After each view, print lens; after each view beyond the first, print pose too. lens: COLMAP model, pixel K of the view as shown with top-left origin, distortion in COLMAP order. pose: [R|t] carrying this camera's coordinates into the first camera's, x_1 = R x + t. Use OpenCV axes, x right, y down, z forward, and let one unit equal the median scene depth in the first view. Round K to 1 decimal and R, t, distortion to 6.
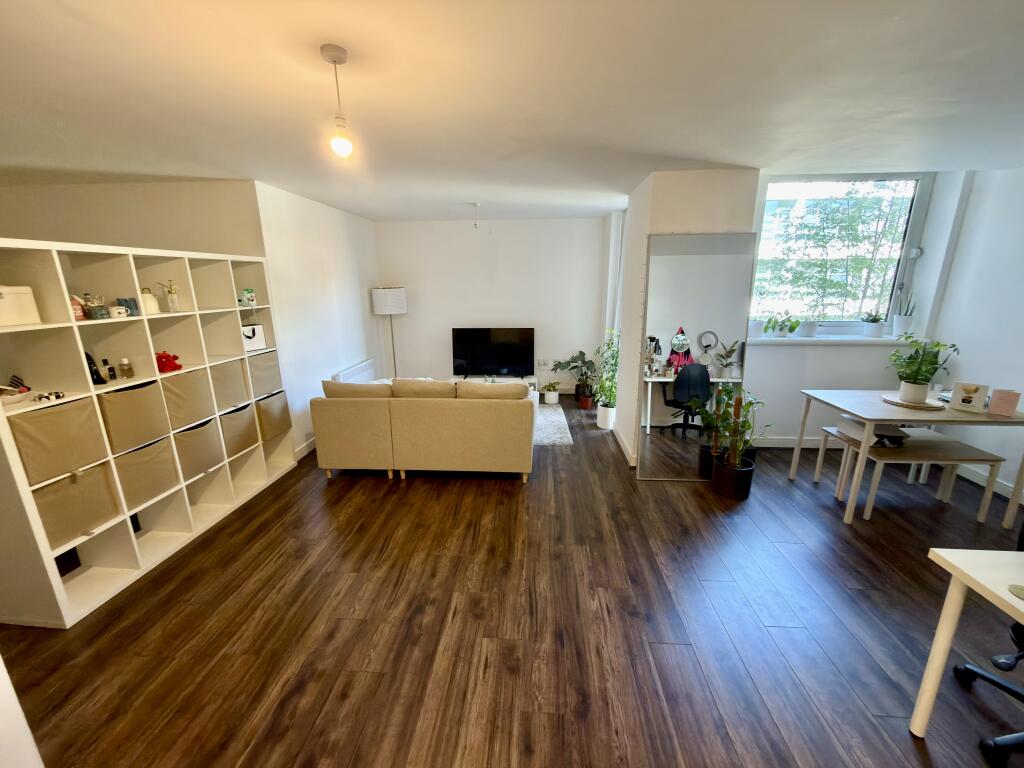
lens RADIAL K [[411.5, 0, 512.6], [0, 411.5, 384.8], [0, 0, 1]] dist [0.001269, -0.000190]
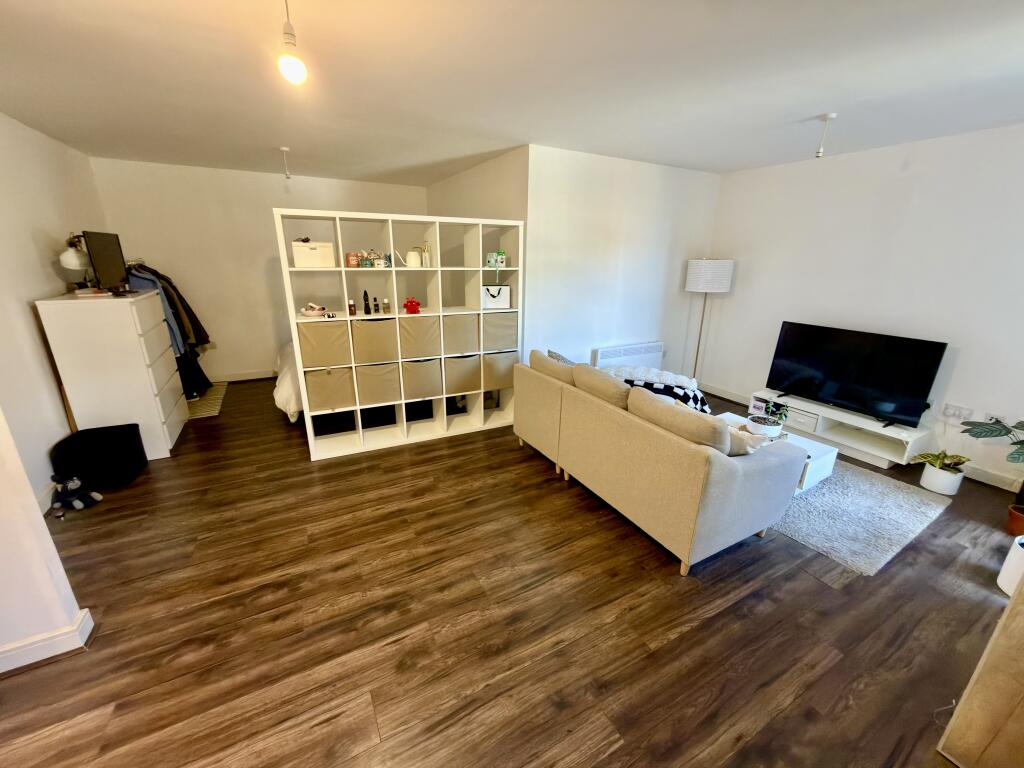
lens RADIAL K [[411.5, 0, 511.2], [0, 411.5, 383.0], [0, 0, 1]] dist [0.001269, -0.000190]
pose [[0.532260, 0.268664, -0.802819, 0.402498], [-0.227603, 0.958805, 0.169967, -0.109874], [0.815412, 0.092258, 0.571483, 0.524533]]
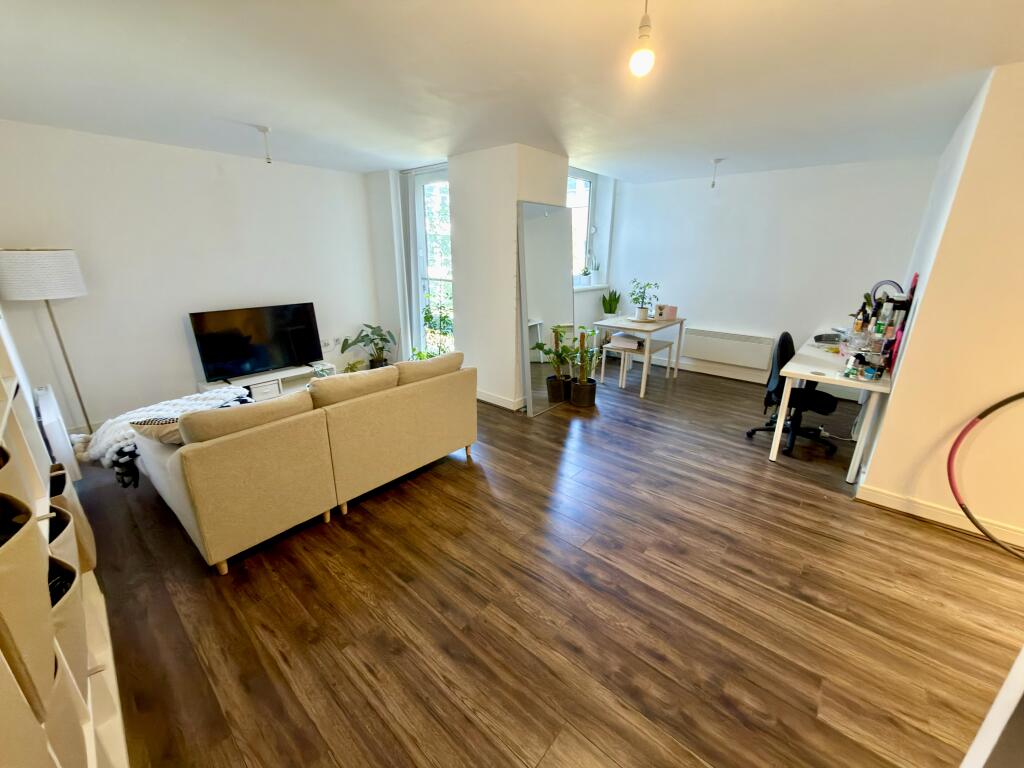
lens RADIAL K [[411.5, 0, 514.6], [0, 411.5, 384.0], [0, 0, 1]] dist [0.001269, -0.000190]
pose [[0.597248, -0.236192, 0.766491, -0.775171], [0.187664, 0.970281, 0.152762, -0.064464], [-0.779793, 0.052606, 0.623824, 0.395142]]
